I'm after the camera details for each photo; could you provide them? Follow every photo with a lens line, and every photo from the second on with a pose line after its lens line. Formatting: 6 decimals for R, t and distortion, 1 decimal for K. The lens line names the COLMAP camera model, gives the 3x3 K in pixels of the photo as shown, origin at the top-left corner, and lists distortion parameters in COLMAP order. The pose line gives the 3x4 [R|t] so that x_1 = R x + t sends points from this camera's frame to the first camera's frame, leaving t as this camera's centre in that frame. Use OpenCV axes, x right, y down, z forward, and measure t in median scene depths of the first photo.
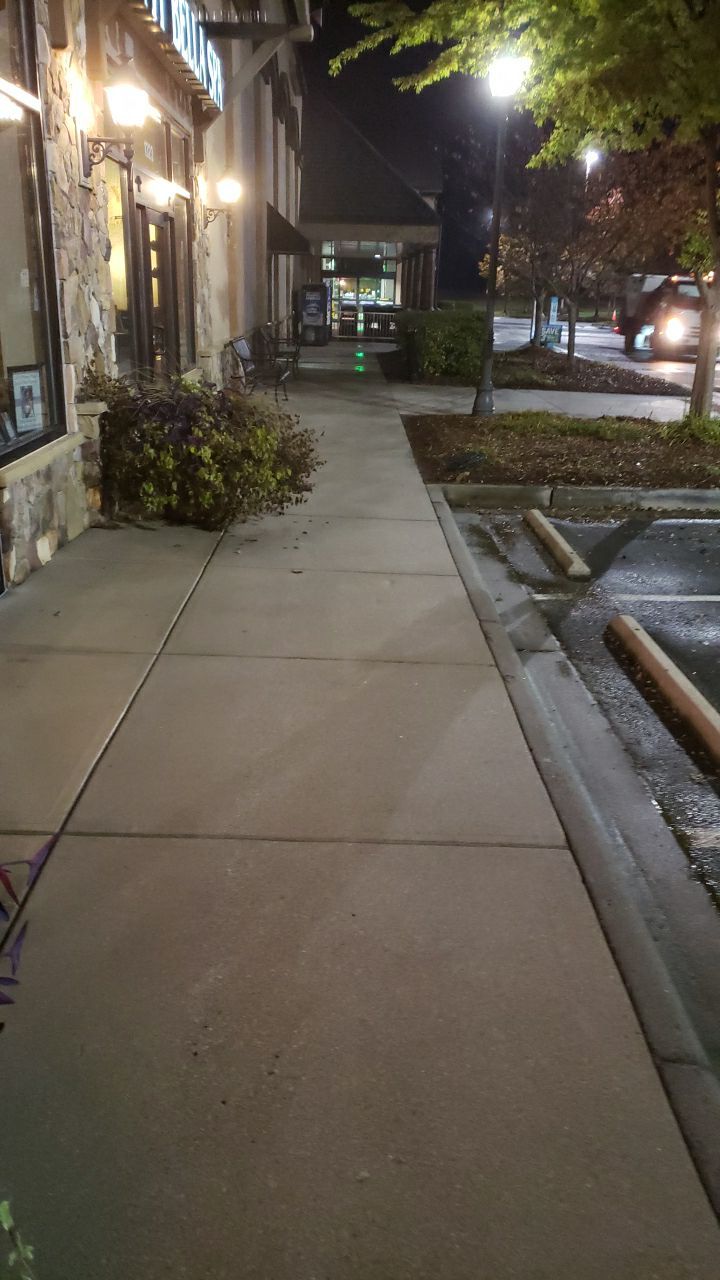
lens RADIAL K [[966.7, 0, 357.6], [0, 966.7, 639.4], [0, 0, 1]] dist [-0.011110, 0.010282]
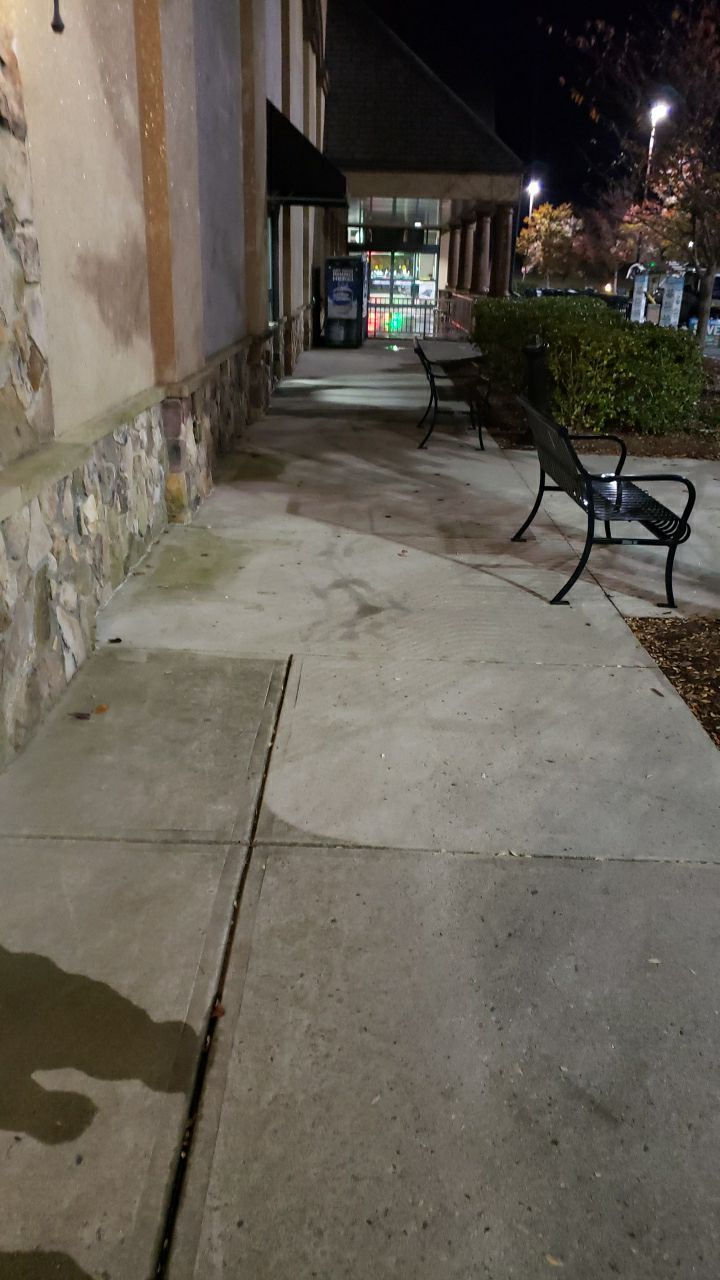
lens RADIAL K [[966.7, 0, 360.6], [0, 966.7, 640.8], [0, 0, 1]] dist [-0.011110, 0.010282]
pose [[0.999898, 0.004412, -0.013580, -0.023278], [-0.004127, 0.999772, 0.020969, -0.114285], [0.013670, -0.020911, 0.999688, 0.320240]]
